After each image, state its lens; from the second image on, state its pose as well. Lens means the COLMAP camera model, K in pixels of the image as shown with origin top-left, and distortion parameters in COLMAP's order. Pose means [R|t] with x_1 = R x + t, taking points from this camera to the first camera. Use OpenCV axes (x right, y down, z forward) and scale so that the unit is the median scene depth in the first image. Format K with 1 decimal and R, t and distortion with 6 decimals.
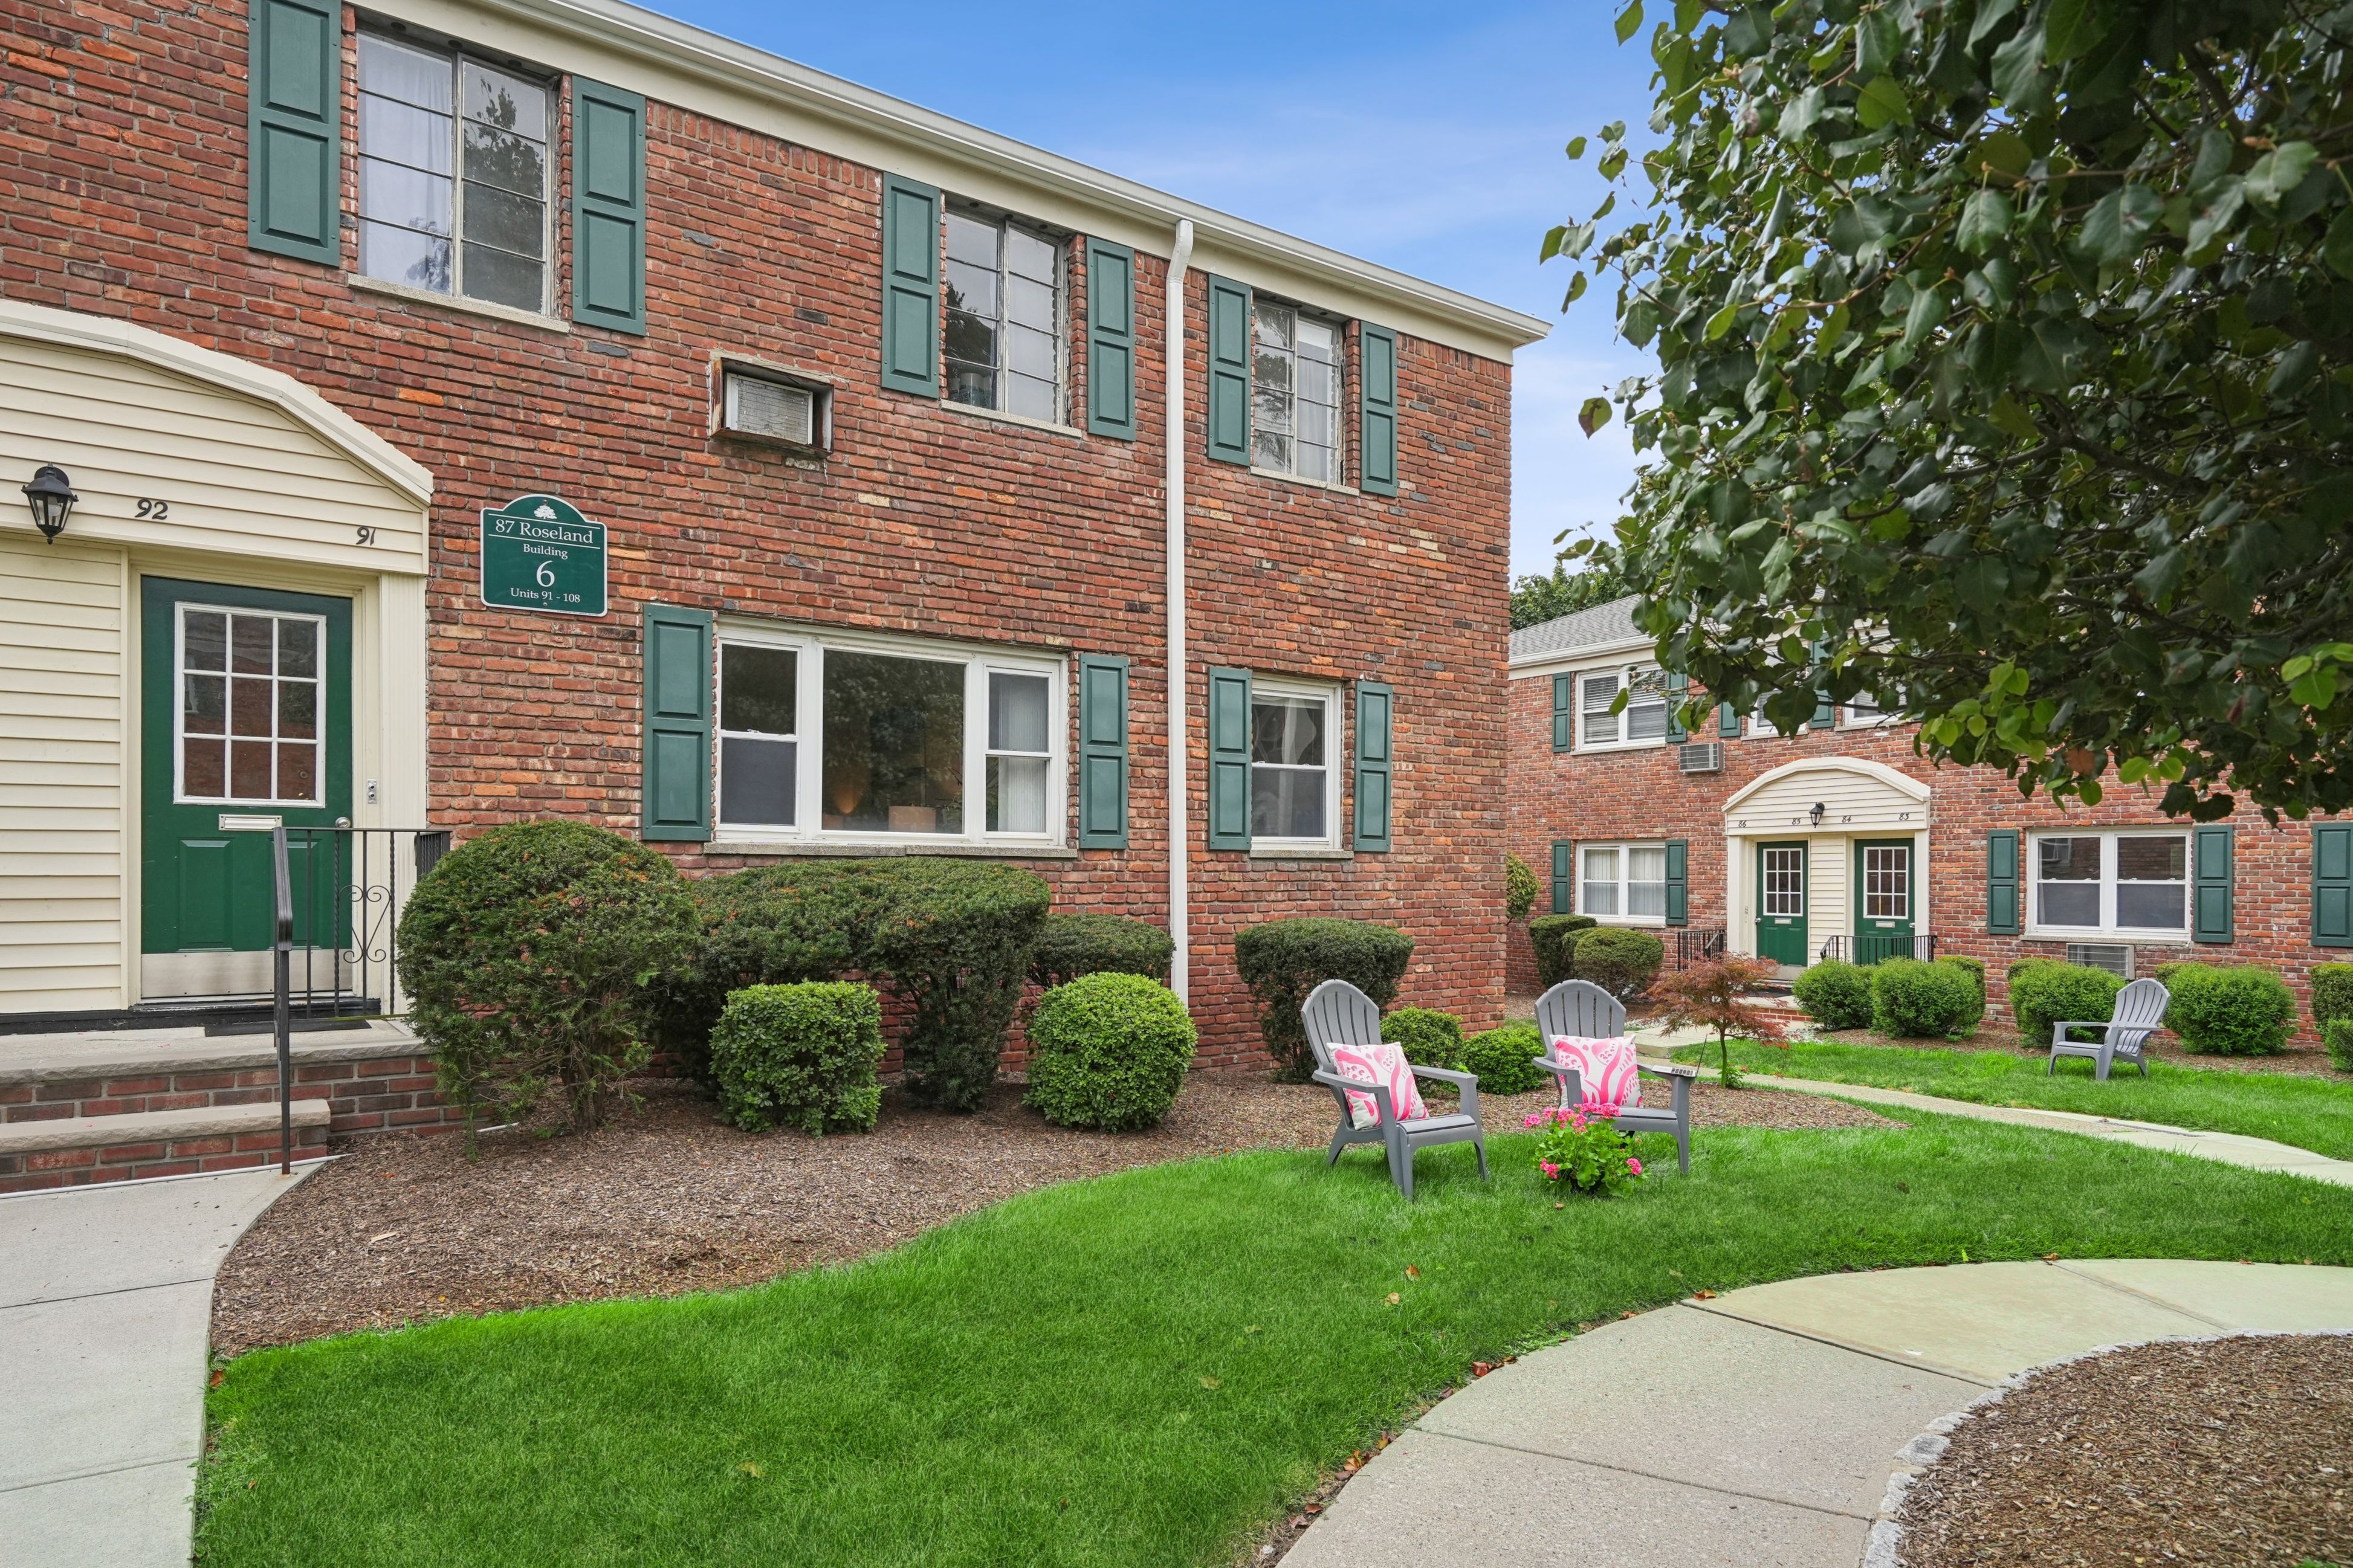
lens RADIAL K [[1391.4, 0, 1192.0], [0, 1391.4, 879.6], [0, 0, 1]] dist [0.002290, 0.001506]
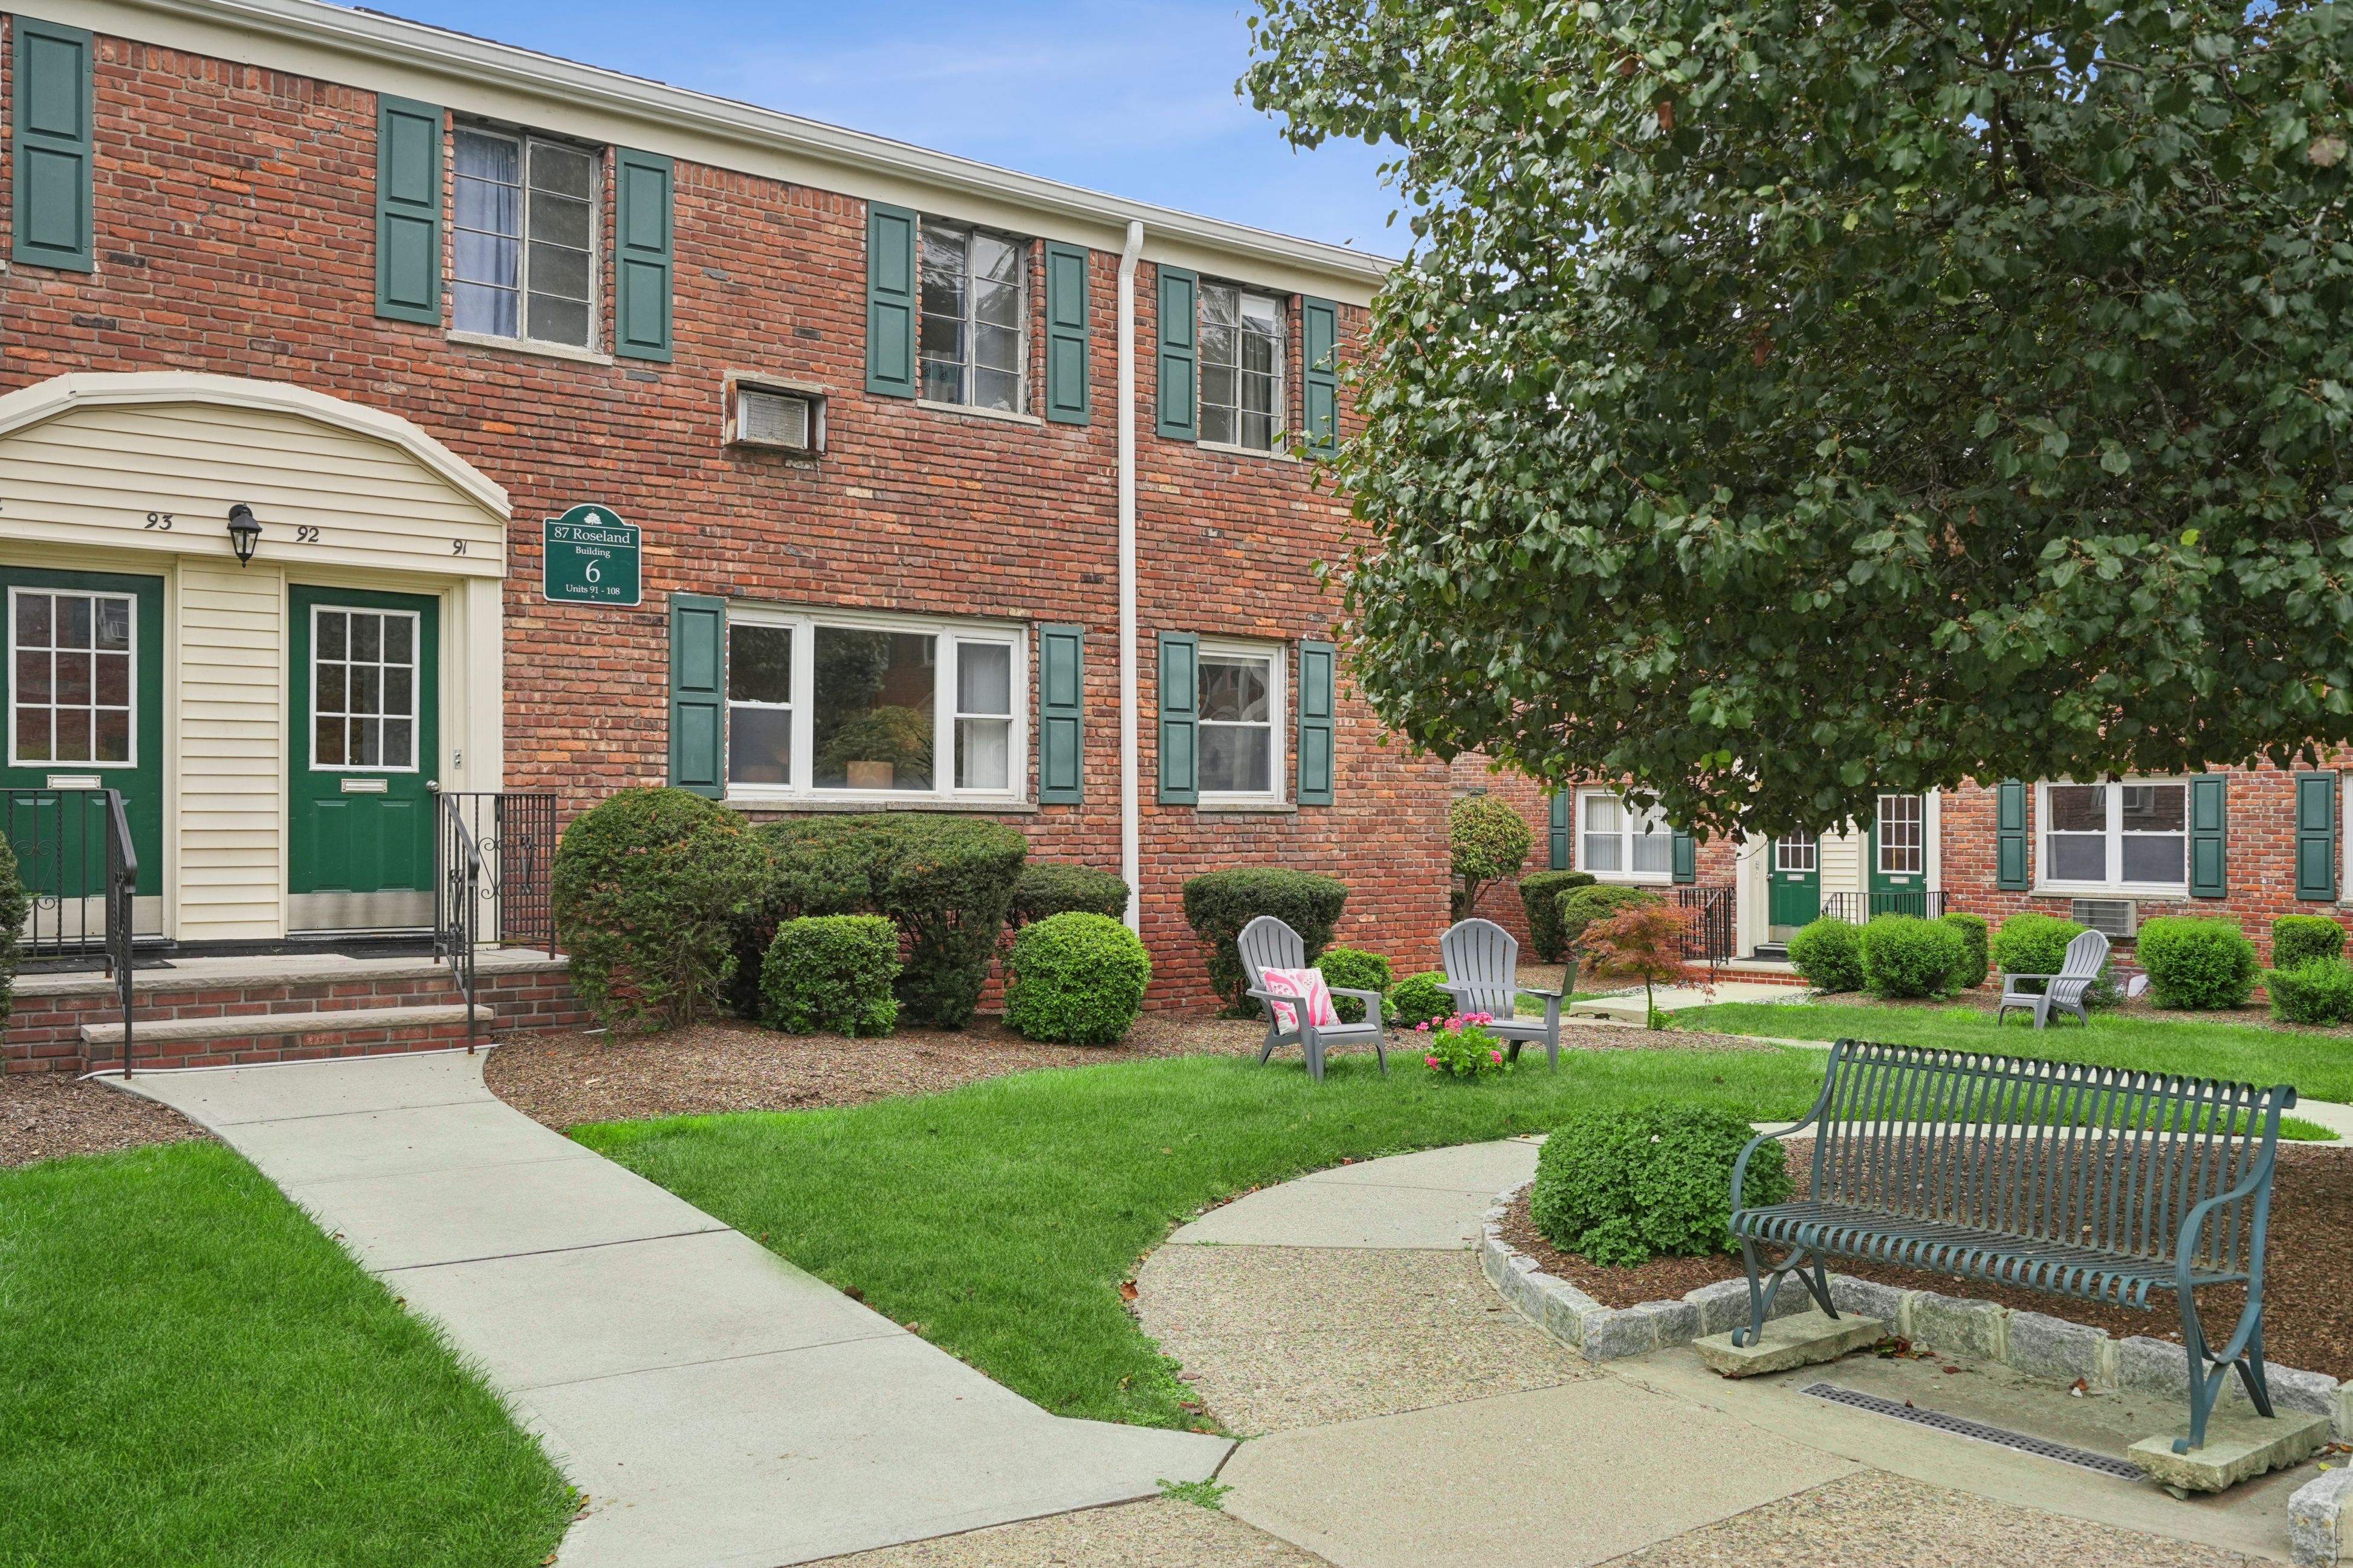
lens RADIAL K [[1951.8, 0, 1185.9], [0, 1951.8, 816.2], [0, 0, 1]] dist [-0.001686, -0.004820]
pose [[0.999475, -0.000693, 0.032407, -0.015998], [0.000935, 0.999972, -0.007449, -0.001091], [-0.032401, 0.007475, 0.999447, -0.519834]]
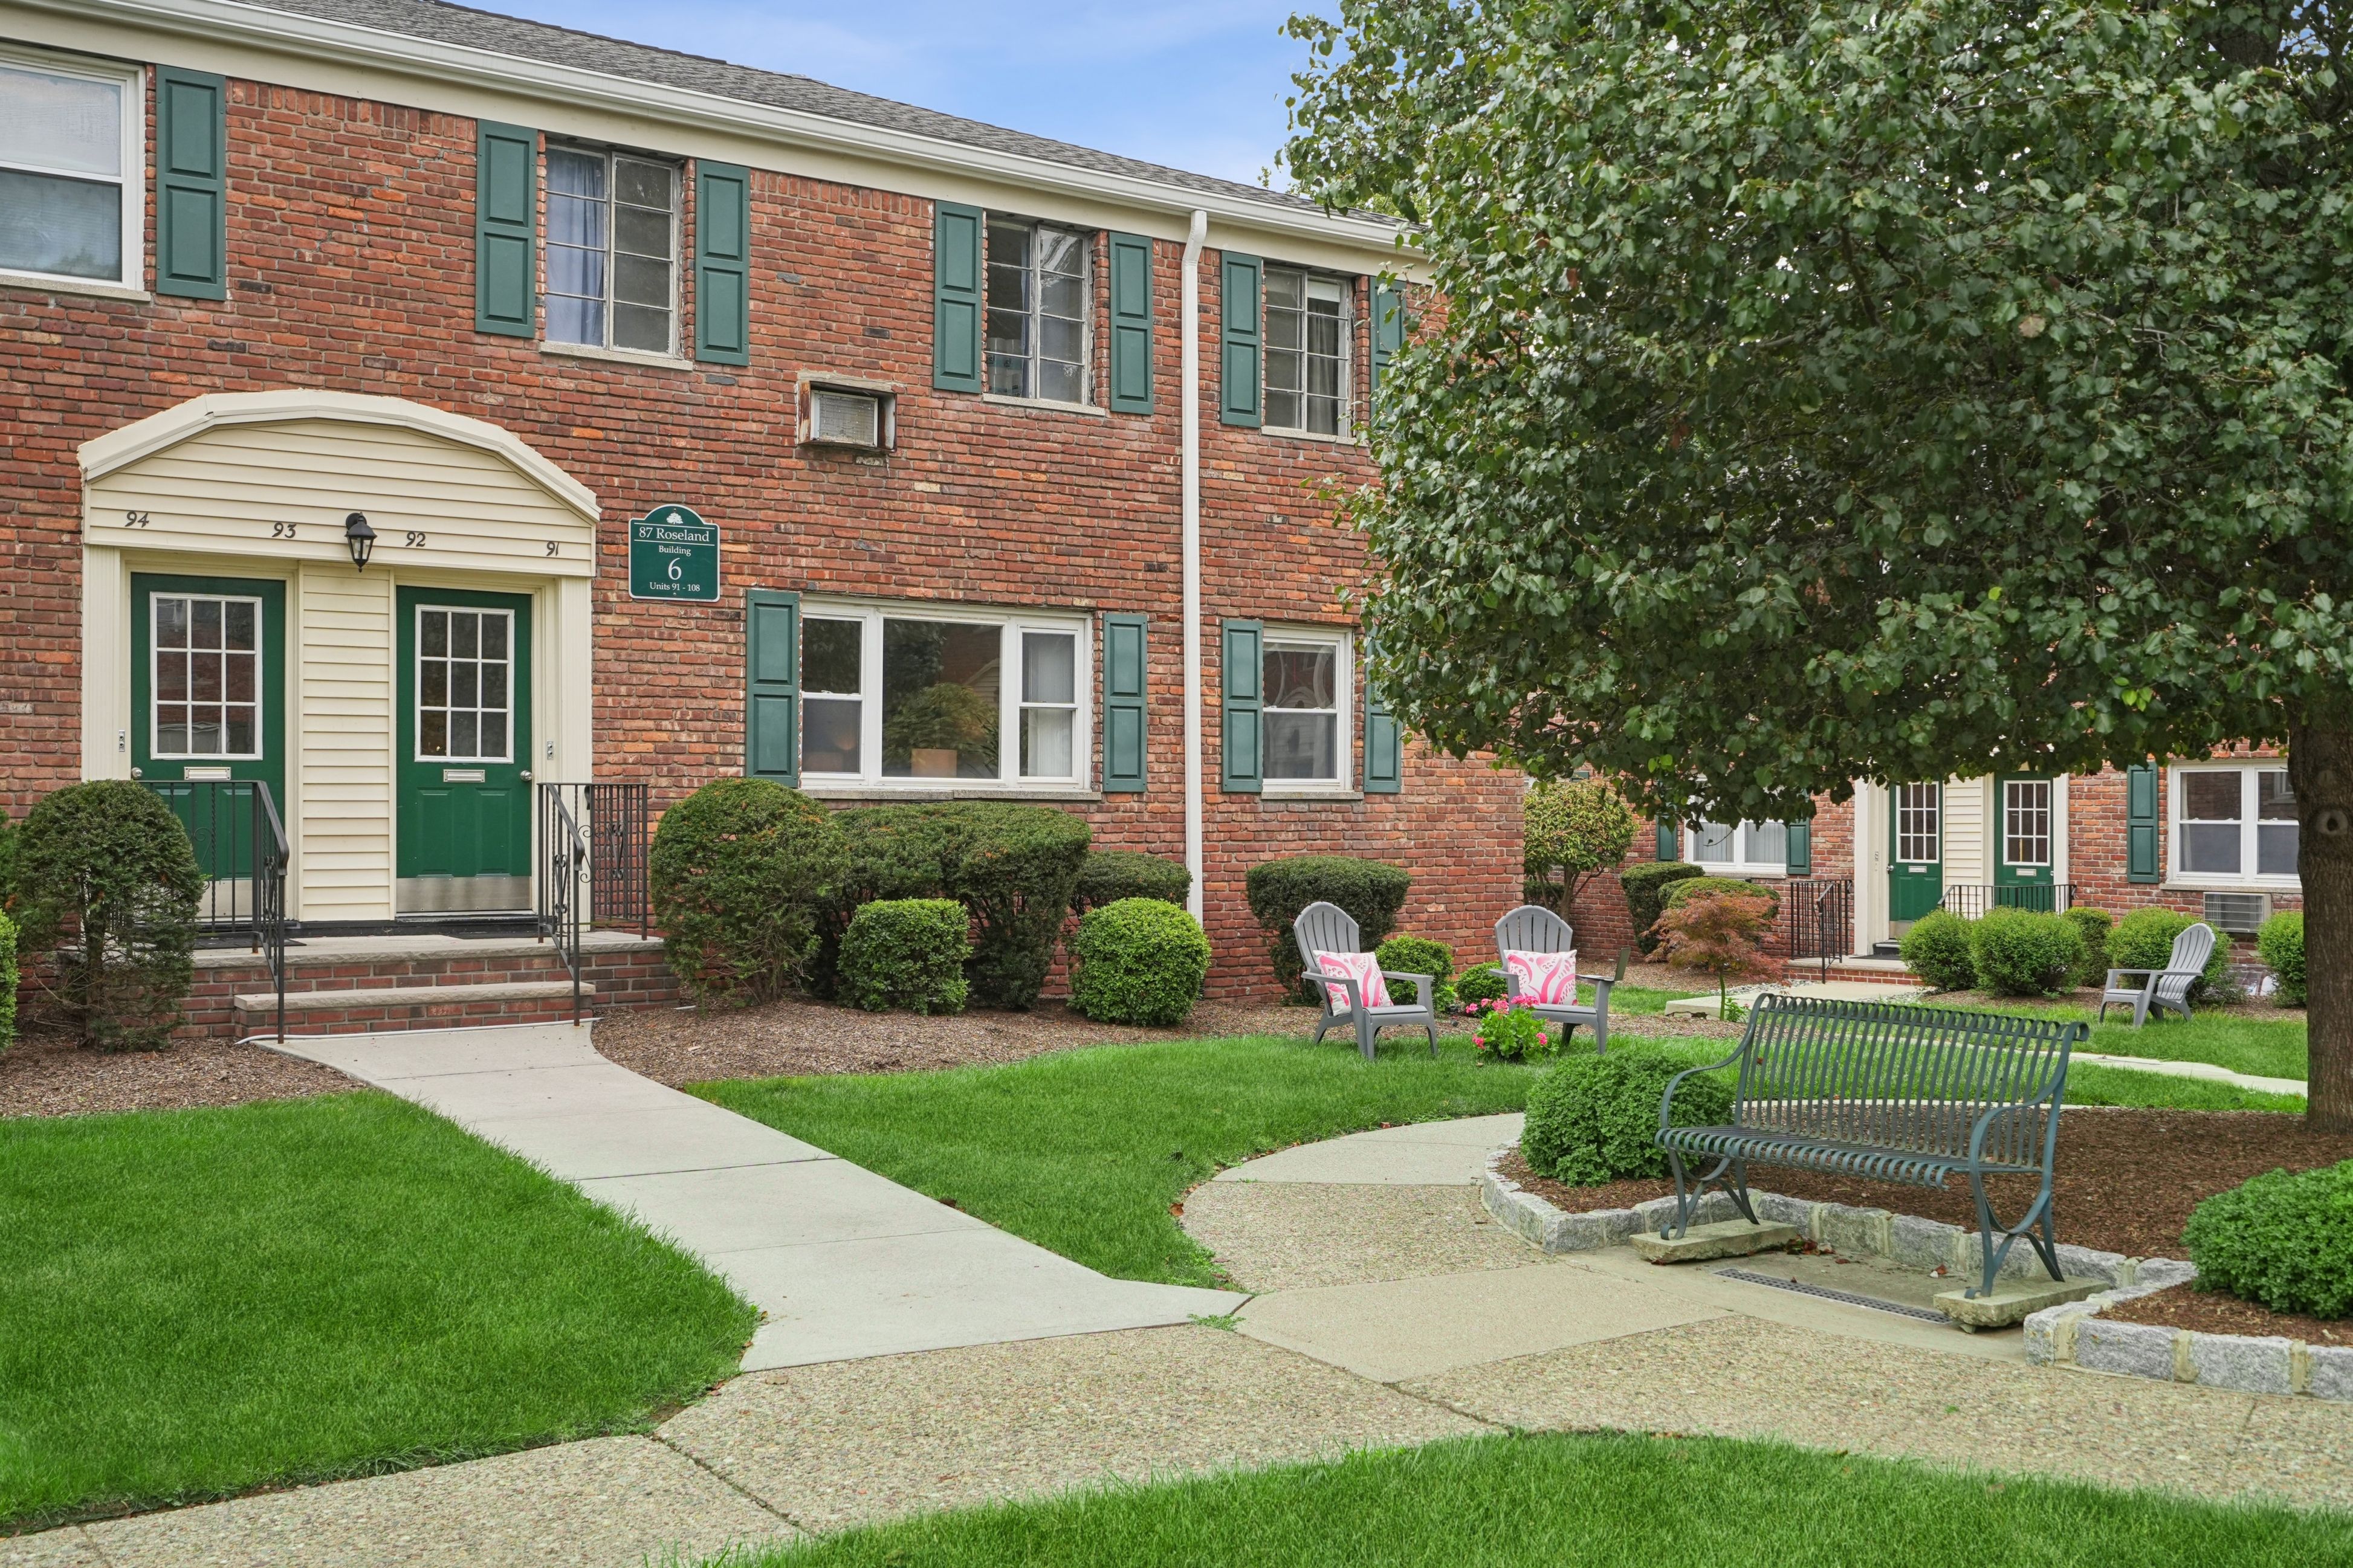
lens RADIAL K [[2279.1, 0, 1175.4], [0, 2279.1, 823.8], [0, 0, 1]] dist [-0.013020, 0.004059]
pose [[0.999924, -0.000025, -0.012346, -0.002106], [0.000059, 0.999996, 0.002801, -0.002236], [0.012346, -0.002801, 0.999920, -0.784402]]
